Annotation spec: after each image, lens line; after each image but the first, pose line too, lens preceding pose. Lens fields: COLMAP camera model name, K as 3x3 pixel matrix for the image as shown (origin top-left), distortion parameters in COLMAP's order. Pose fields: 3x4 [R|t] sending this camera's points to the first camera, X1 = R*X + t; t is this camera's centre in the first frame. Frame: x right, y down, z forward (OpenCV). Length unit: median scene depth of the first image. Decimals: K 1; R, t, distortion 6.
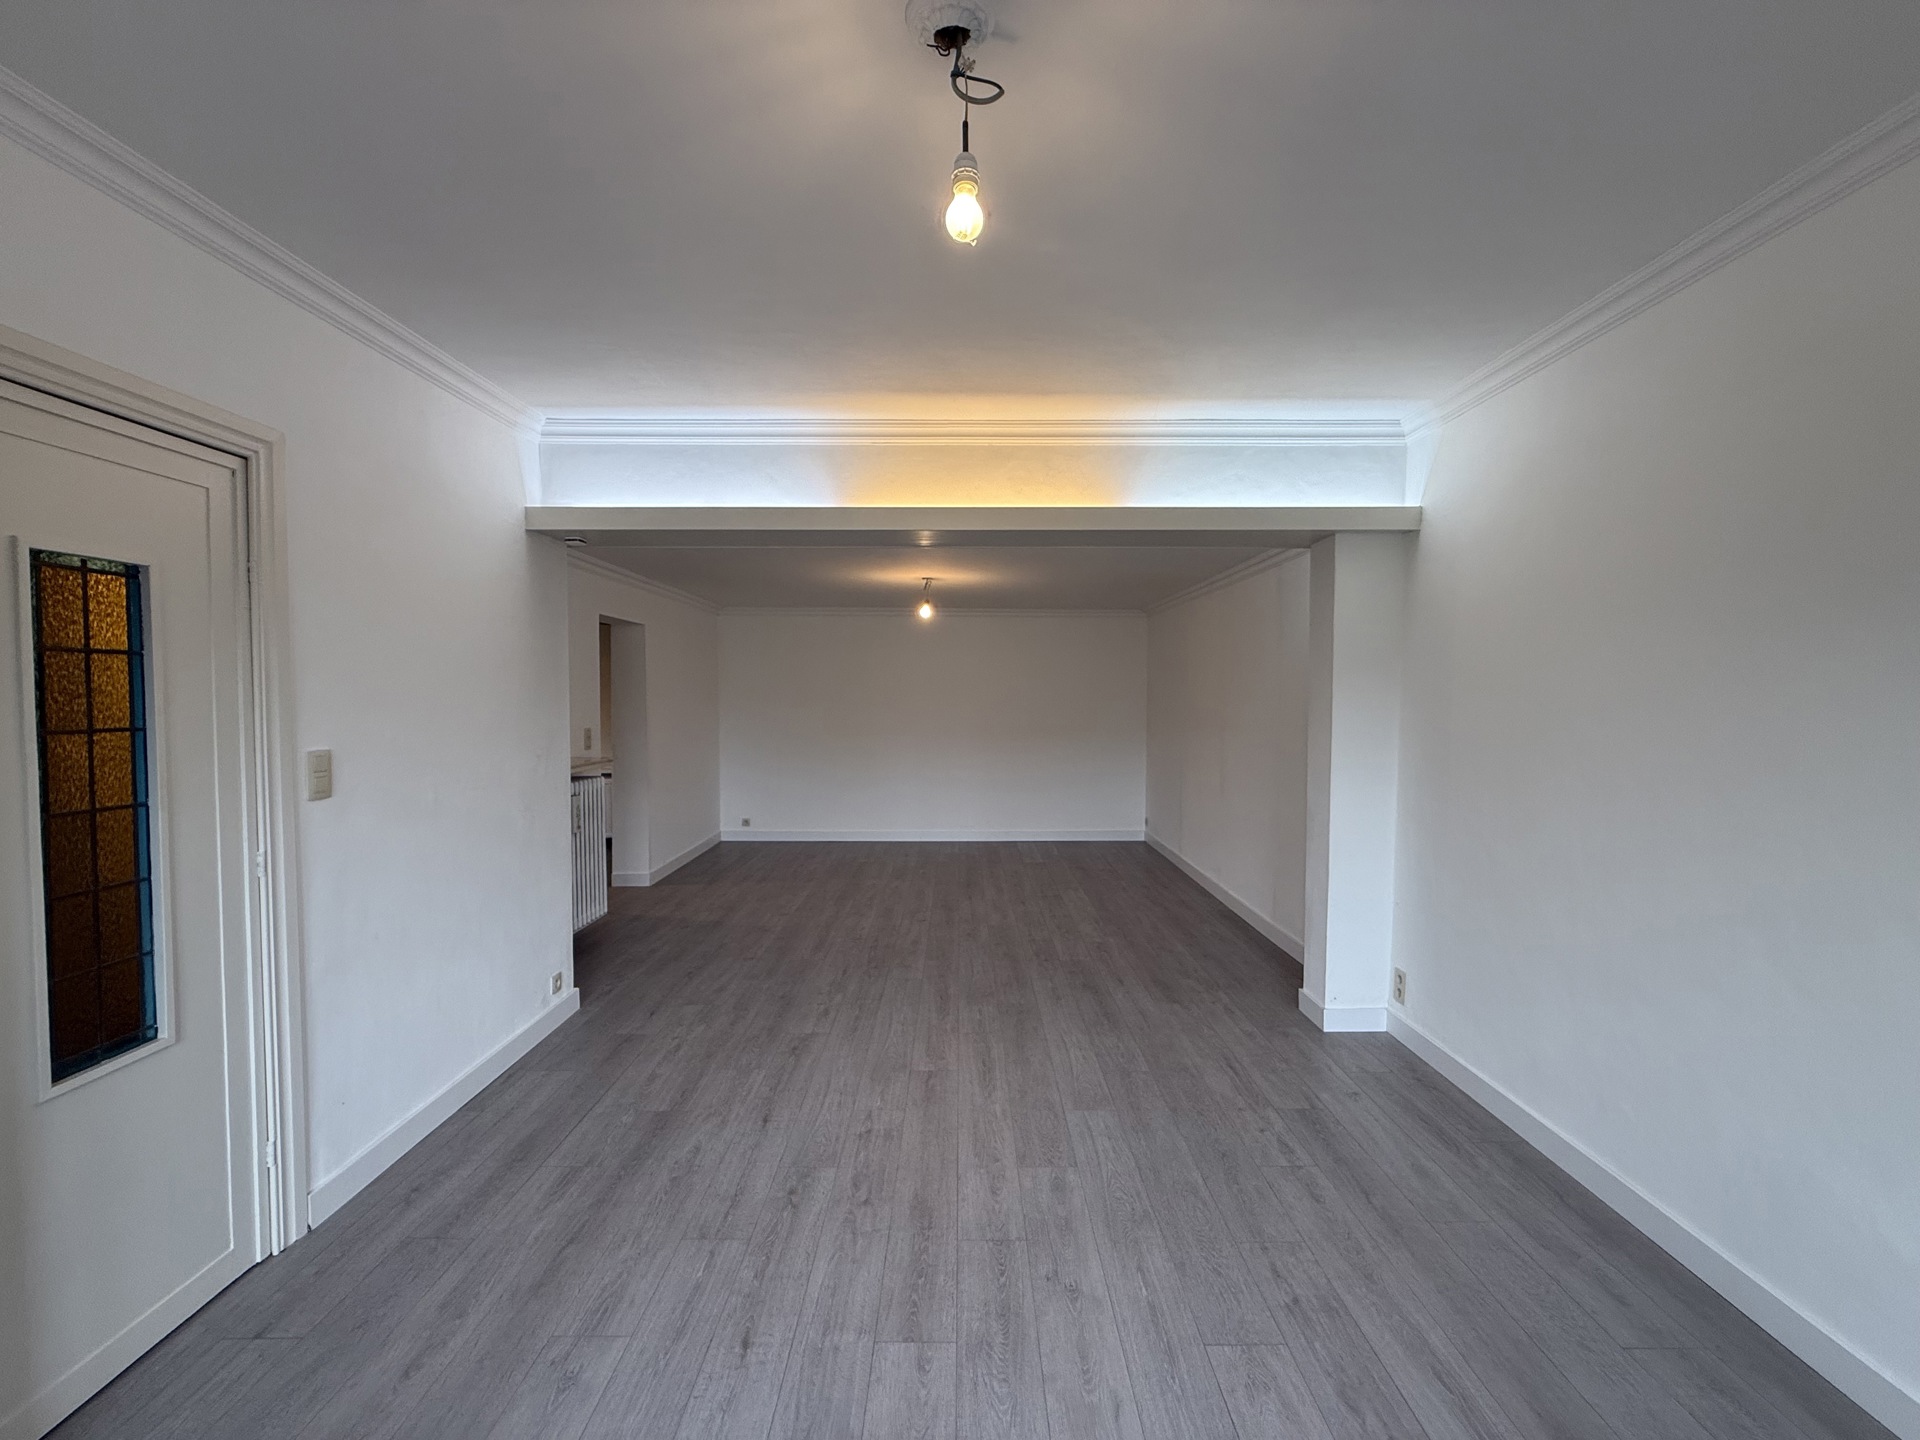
lens RADIAL K [[766.4, 0, 957.6], [0, 766.4, 720.2], [0, 0, 1]] dist [0.000349, 0.000038]
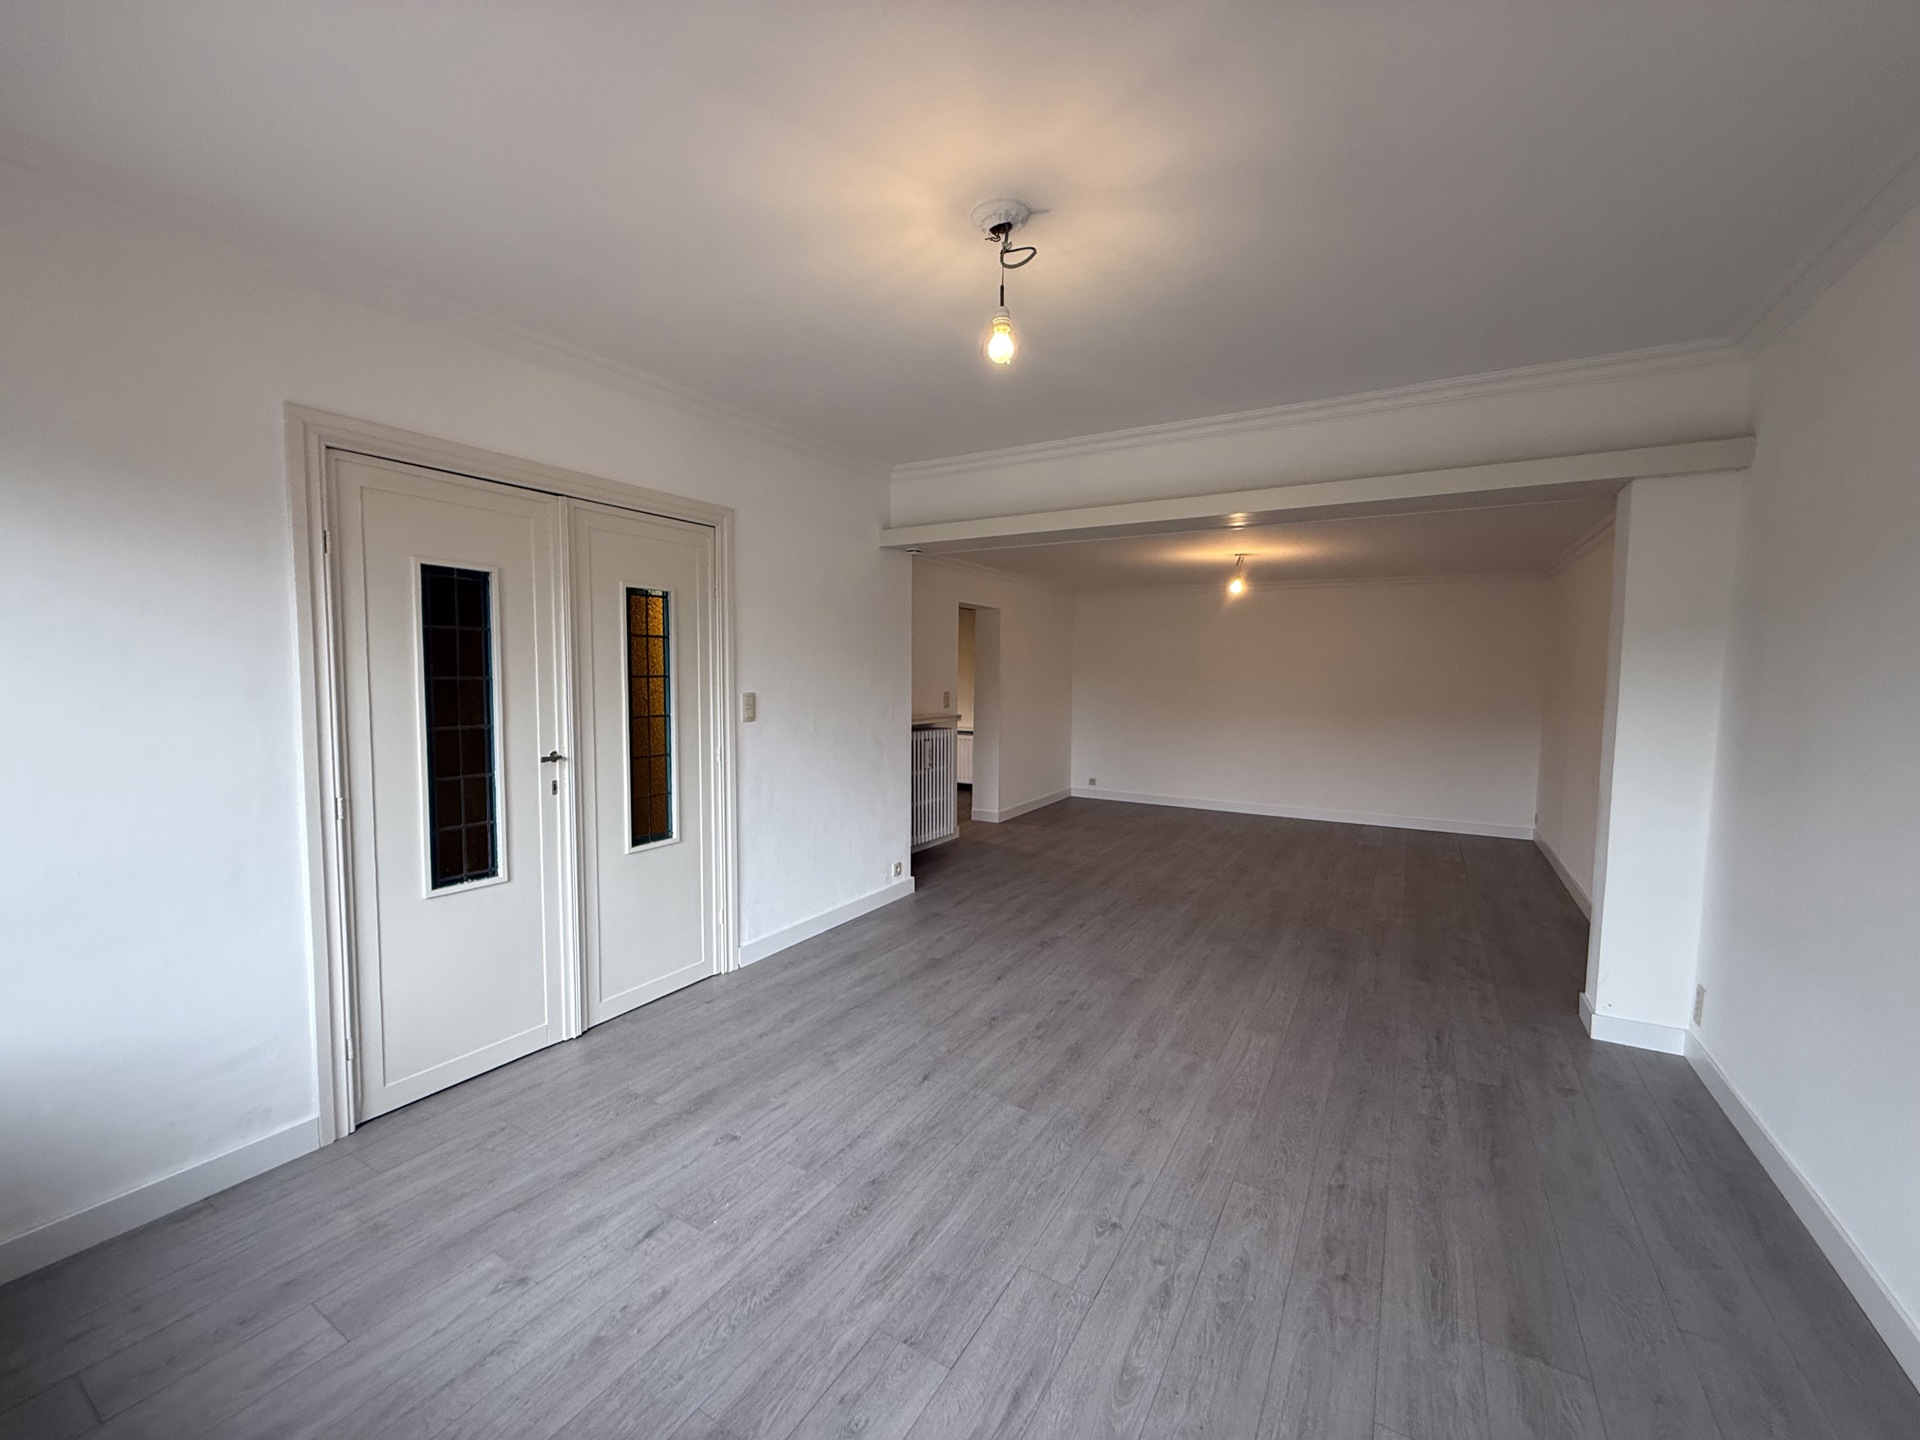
lens RADIAL K [[766.4, 0, 957.6], [0, 766.4, 720.2], [0, 0, 1]] dist [0.000349, 0.000038]
pose [[0.860457, 0.039447, -0.507993, 0.352323], [-0.024209, 0.999038, 0.036573, 0.021579], [0.508947, -0.019171, 0.860584, -0.187667]]
